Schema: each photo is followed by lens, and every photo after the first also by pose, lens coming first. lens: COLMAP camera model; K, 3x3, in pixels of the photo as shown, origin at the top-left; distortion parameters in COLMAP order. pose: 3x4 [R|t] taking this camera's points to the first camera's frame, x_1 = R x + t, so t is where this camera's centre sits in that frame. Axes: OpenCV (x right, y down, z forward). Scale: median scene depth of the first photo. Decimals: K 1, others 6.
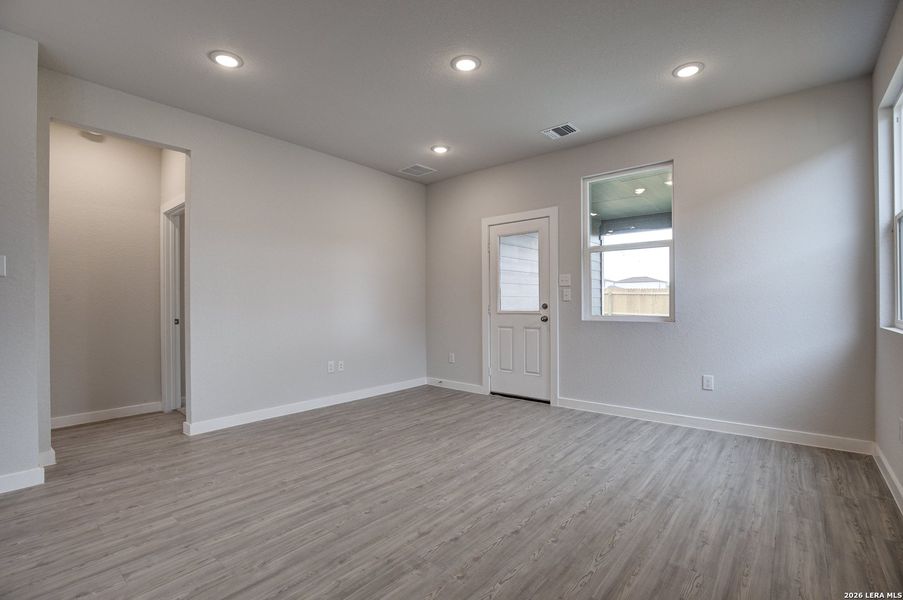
lens RADIAL K [[411.7, 0, 464.9], [0, 411.7, 307.7], [0, 0, 1]] dist [-0.034366, 0.004815]
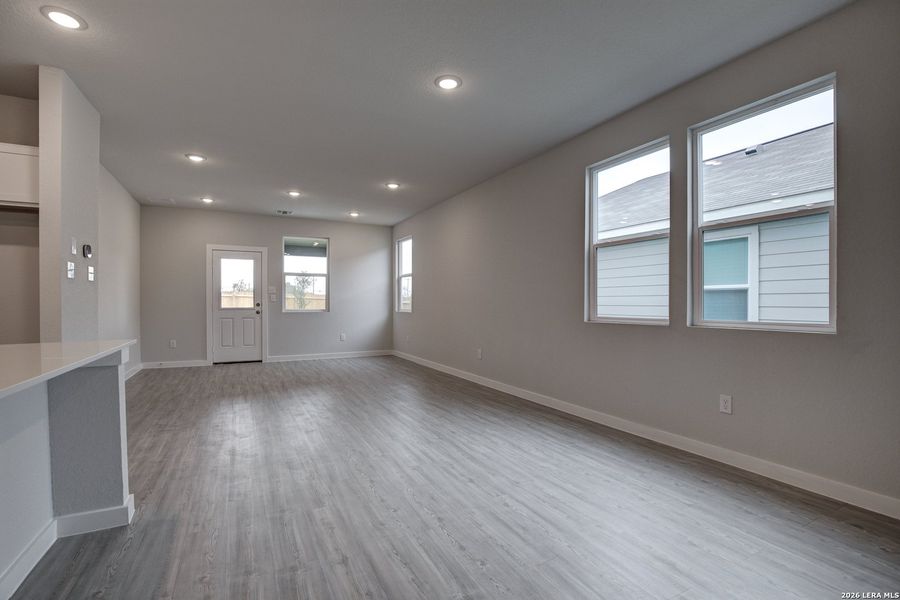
lens RADIAL K [[410.3, 0, 451.4], [0, 410.3, 307.7], [0, 0, 1]] dist [-0.034366, 0.004815]
pose [[0.399318, -0.004086, 0.916803, -1.354700], [0.005256, 0.999984, 0.002168, 0.012417], [-0.916797, 0.003953, 0.399333, -0.520385]]
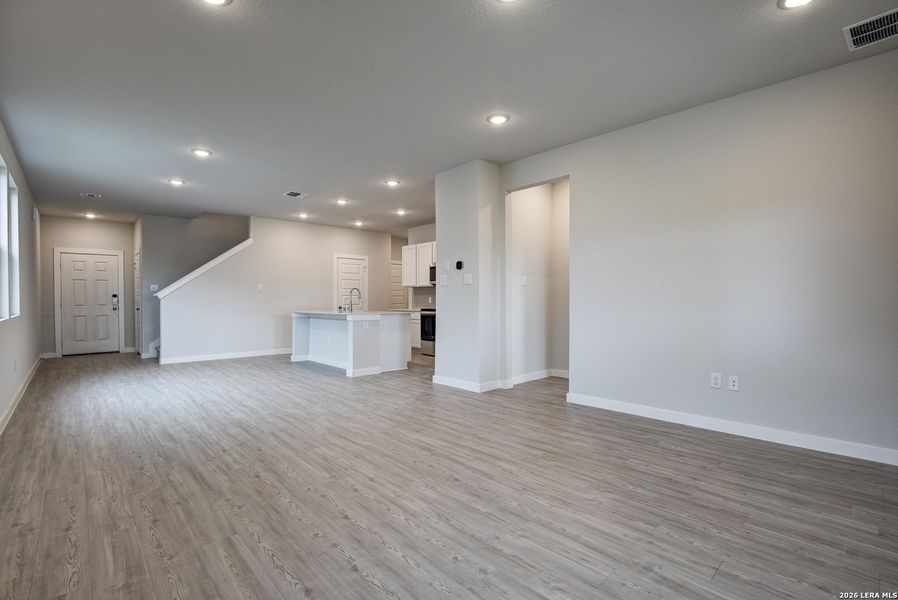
lens RADIAL K [[420.5, 0, 447.3], [0, 420.5, 296.7], [0, 0, 1]] dist [-0.028512, 0.000508]
pose [[-0.149427, 0.001010, -0.988772, 0.666921], [-0.004723, 0.999987, 0.001736, -0.011045], [0.988761, 0.004930, -0.149421, 0.824479]]
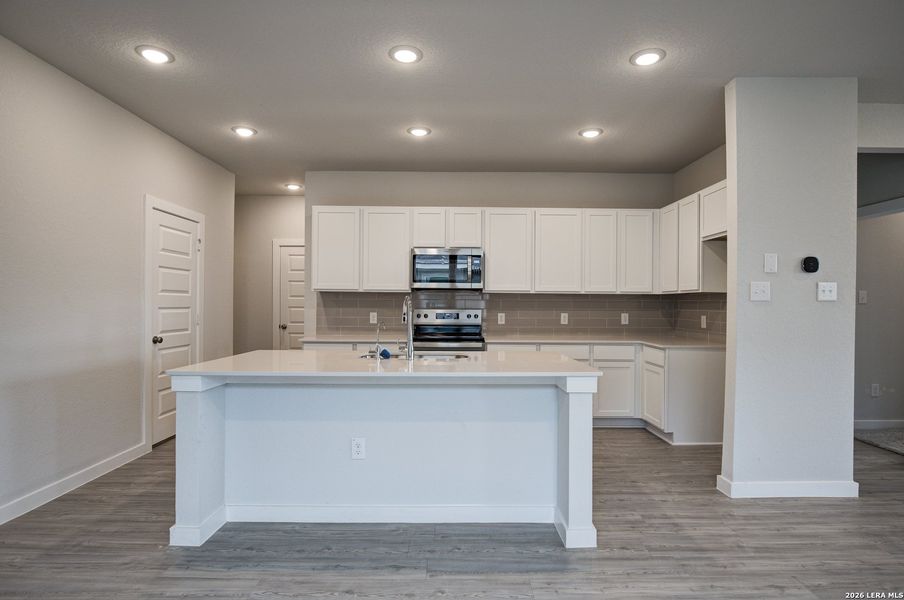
lens RADIAL K [[458.5, 0, 456.3], [0, 458.5, 303.0], [0, 0, 1]] dist [-0.025623, 0.003423]
pose [[0.636874, 0.009950, -0.770903, -0.605139], [-0.017947, 0.999837, -0.001922, -0.035392], [0.770759, 0.015060, 0.636949, -0.424242]]
